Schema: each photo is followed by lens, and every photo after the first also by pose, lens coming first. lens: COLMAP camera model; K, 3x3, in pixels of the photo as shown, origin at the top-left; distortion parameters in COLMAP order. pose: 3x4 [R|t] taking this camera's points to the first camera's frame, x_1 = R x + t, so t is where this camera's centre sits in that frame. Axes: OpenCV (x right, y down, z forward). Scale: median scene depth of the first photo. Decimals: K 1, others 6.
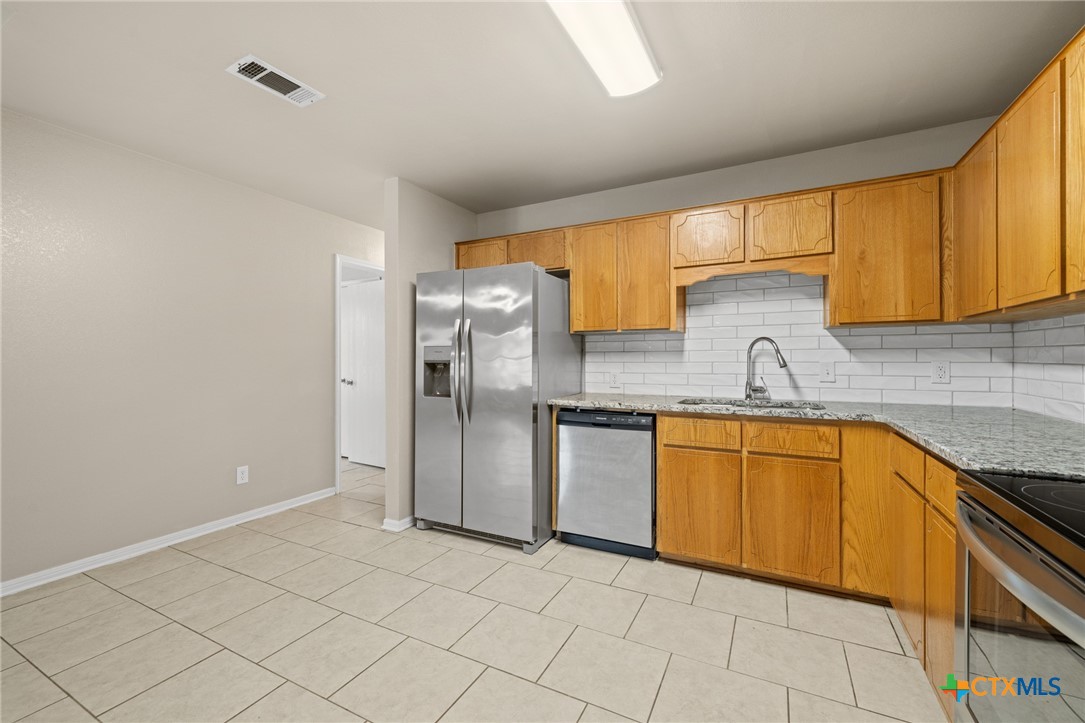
lens RADIAL K [[460.3, 0, 539.4], [0, 460.3, 362.1], [0, 0, 1]] dist [0.007287, -0.000749]
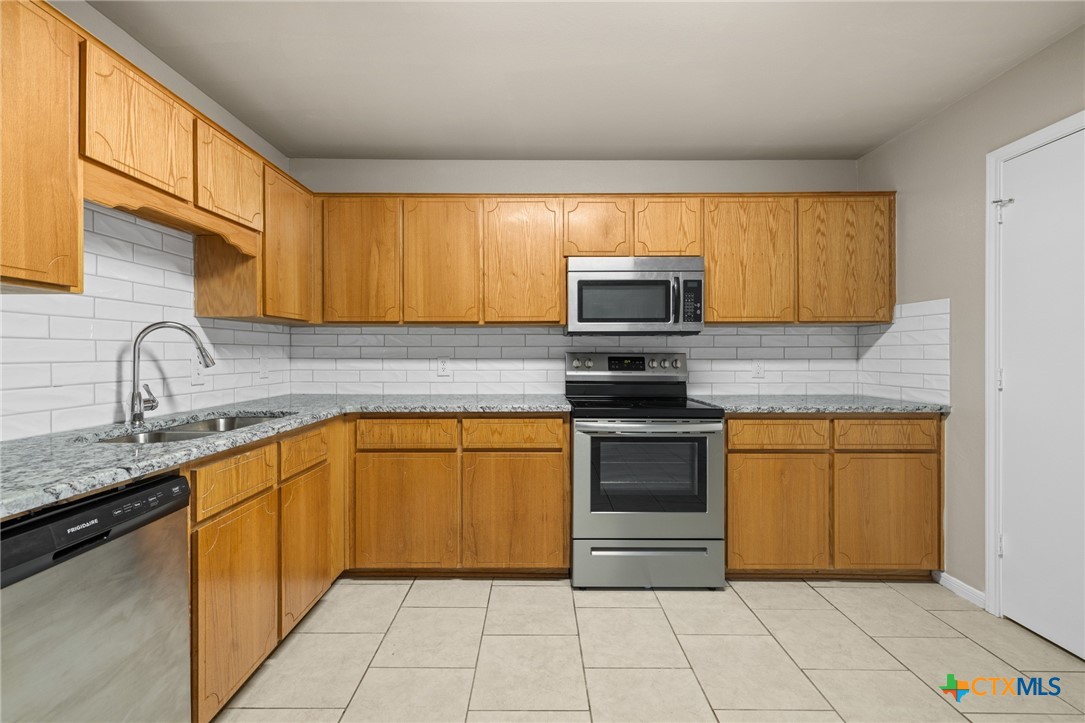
lens RADIAL K [[460.3, 0, 537.2], [0, 460.3, 355.8], [0, 0, 1]] dist [0.007287, -0.000749]
pose [[-0.468325, -0.004711, 0.883544, -0.356176], [-0.002351, 0.999989, 0.004086, -0.011075], [-0.883553, -0.000164, -0.468331, 0.896165]]
